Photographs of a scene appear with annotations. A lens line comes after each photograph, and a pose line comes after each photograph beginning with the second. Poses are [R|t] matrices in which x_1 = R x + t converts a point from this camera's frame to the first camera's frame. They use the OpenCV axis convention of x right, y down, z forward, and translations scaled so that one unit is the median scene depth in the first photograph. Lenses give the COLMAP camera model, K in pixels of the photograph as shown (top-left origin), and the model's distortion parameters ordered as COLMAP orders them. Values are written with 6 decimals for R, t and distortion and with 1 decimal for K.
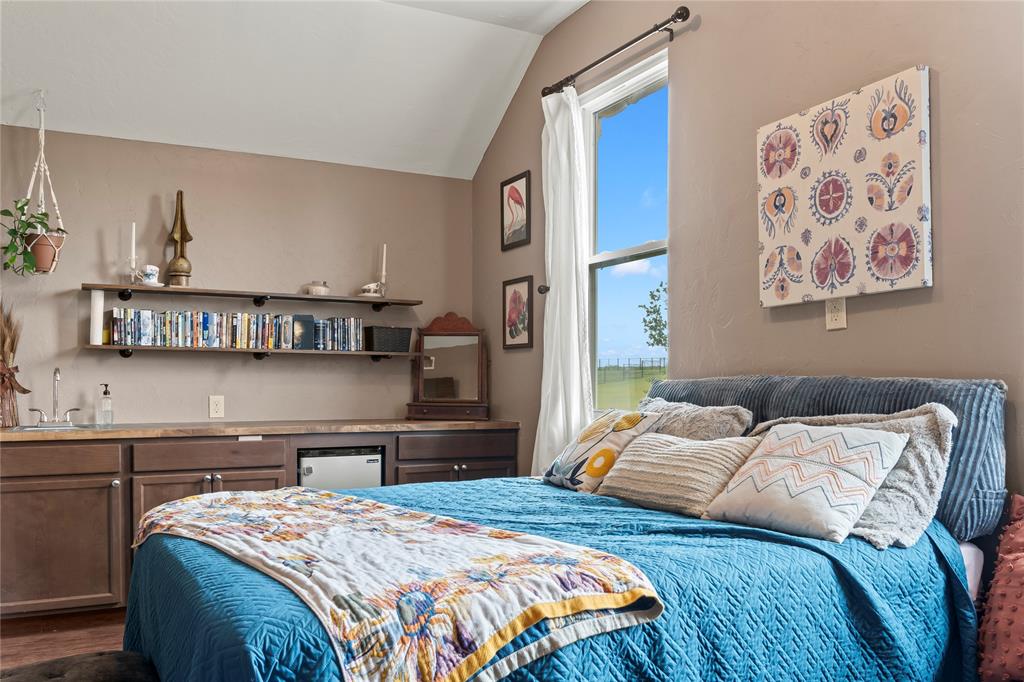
lens RADIAL K [[837.9, 0, 511.8], [0, 837.9, 383.9], [0, 0, 1]] dist [-0.000958, 0.002393]
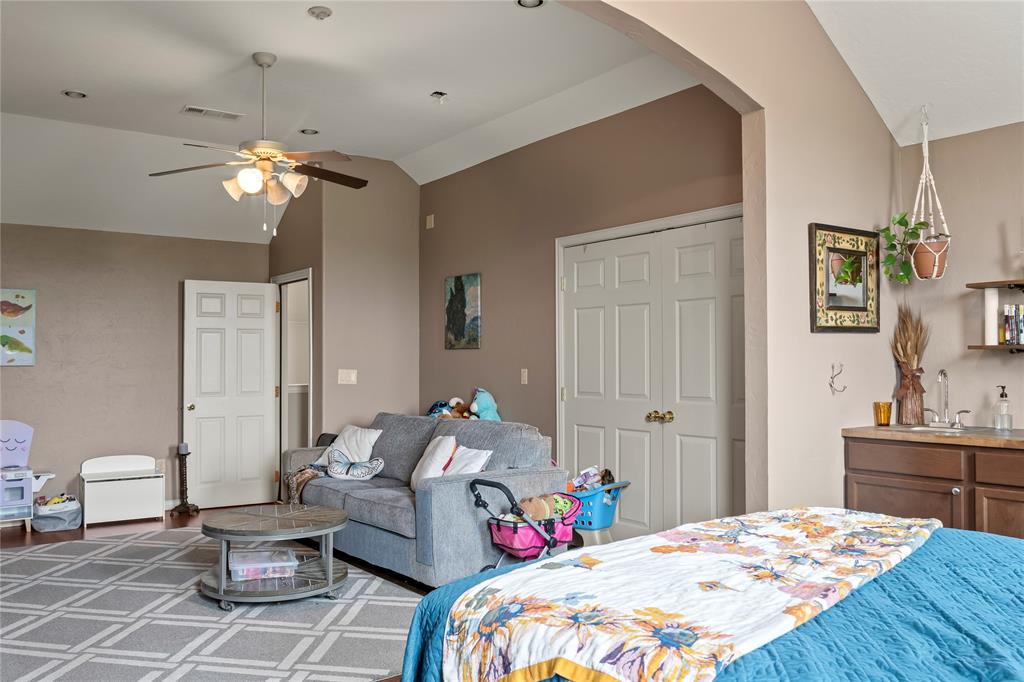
lens RADIAL K [[844.5, 0, 512.0], [0, 844.5, 341.0], [0, 0, 1]] dist [0.001669, 0.000604]
pose [[0.149699, -0.026327, -0.988381, 0.958952], [0.000614, 0.999648, -0.026534, -0.065791], [0.988731, 0.003365, 0.149662, 0.799191]]
